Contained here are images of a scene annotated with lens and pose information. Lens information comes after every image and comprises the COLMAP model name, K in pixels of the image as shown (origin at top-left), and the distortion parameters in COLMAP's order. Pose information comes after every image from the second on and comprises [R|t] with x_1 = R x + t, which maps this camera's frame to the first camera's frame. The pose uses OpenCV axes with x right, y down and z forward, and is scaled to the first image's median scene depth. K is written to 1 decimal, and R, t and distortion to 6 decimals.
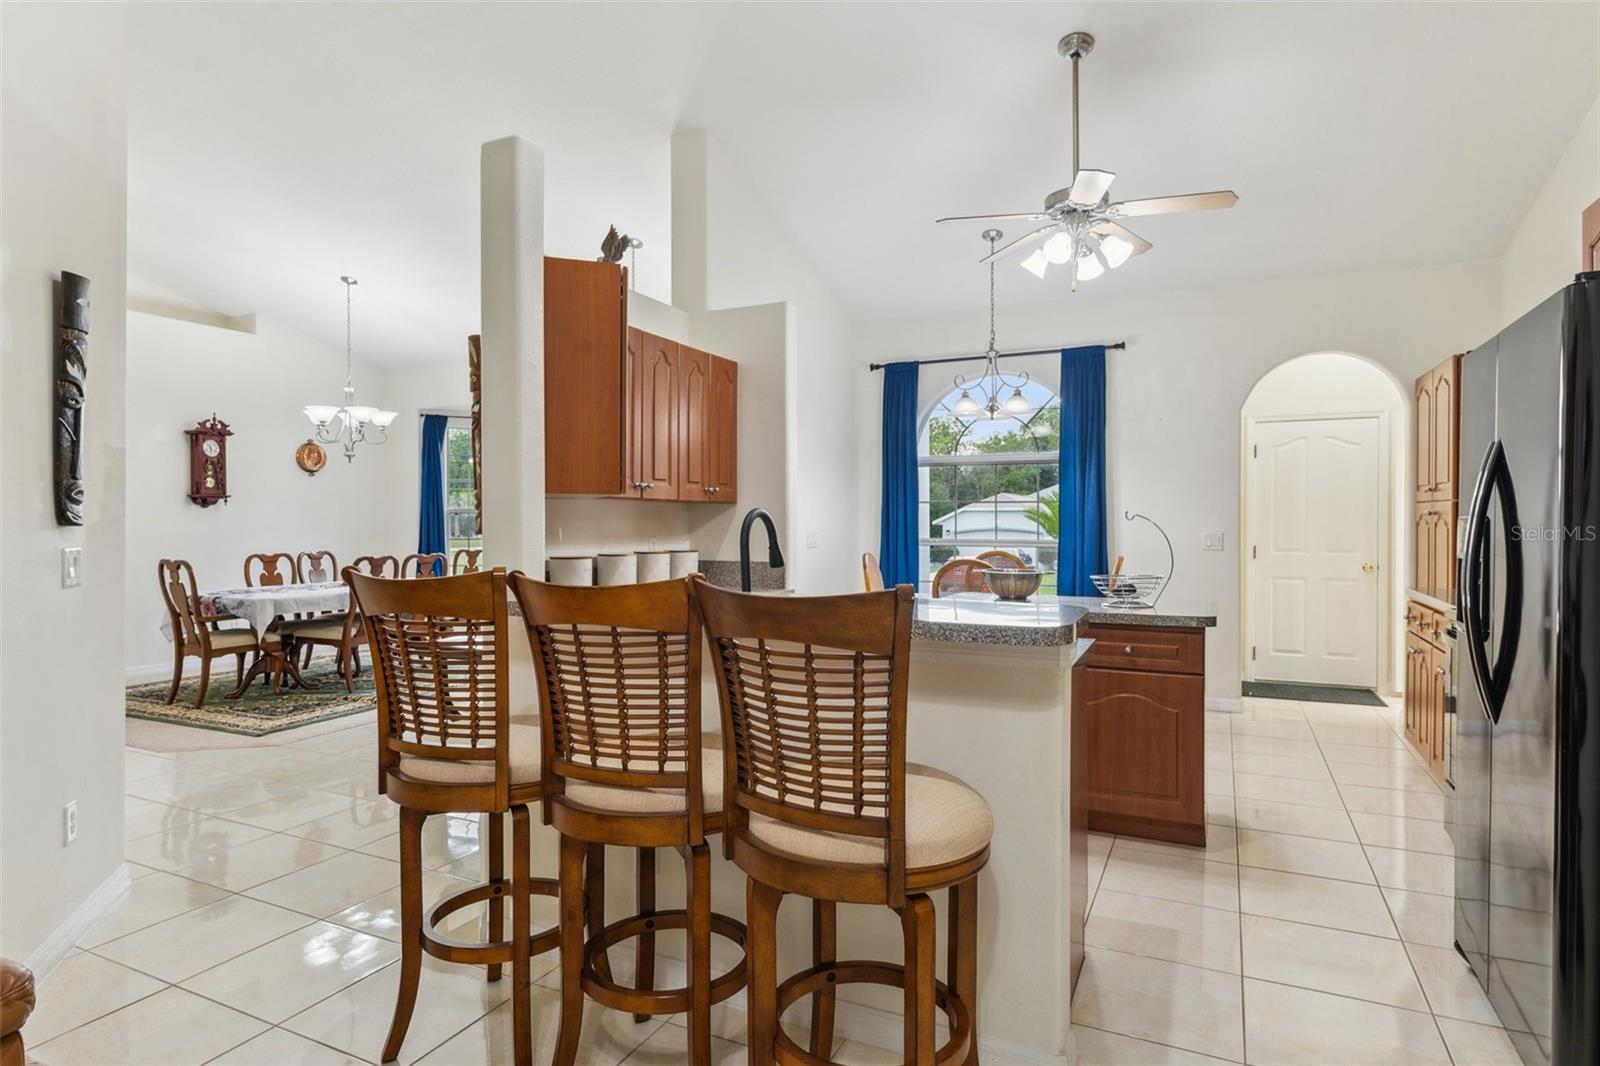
lens RADIAL K [[873.7, 0, 800.7], [0, 873.7, 531.2], [0, 0, 1]] dist [0.003410, -0.002103]
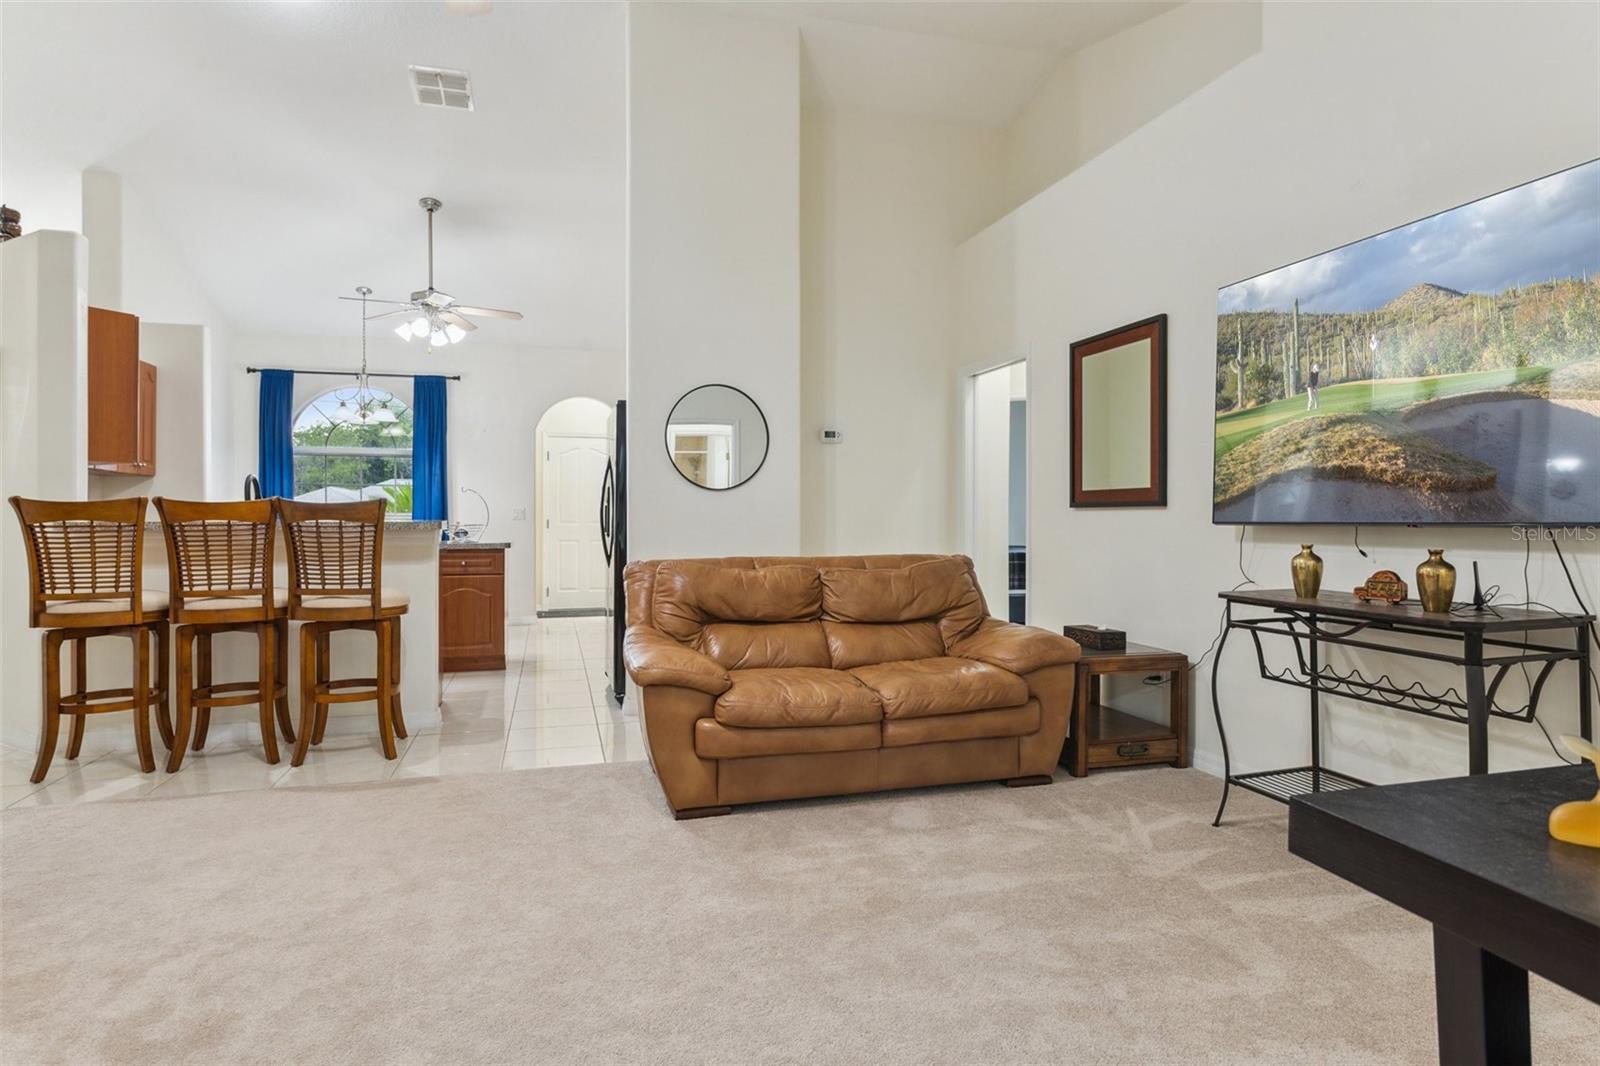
lens RADIAL K [[873.7, 0, 794.2], [0, 873.7, 516.8], [0, 0, 1]] dist [0.003410, -0.002103]
pose [[0.750007, 0.002769, 0.661424, -0.261094], [0.007069, 0.999901, -0.012202, 0.059058], [-0.661392, 0.013827, 0.749913, -0.685713]]
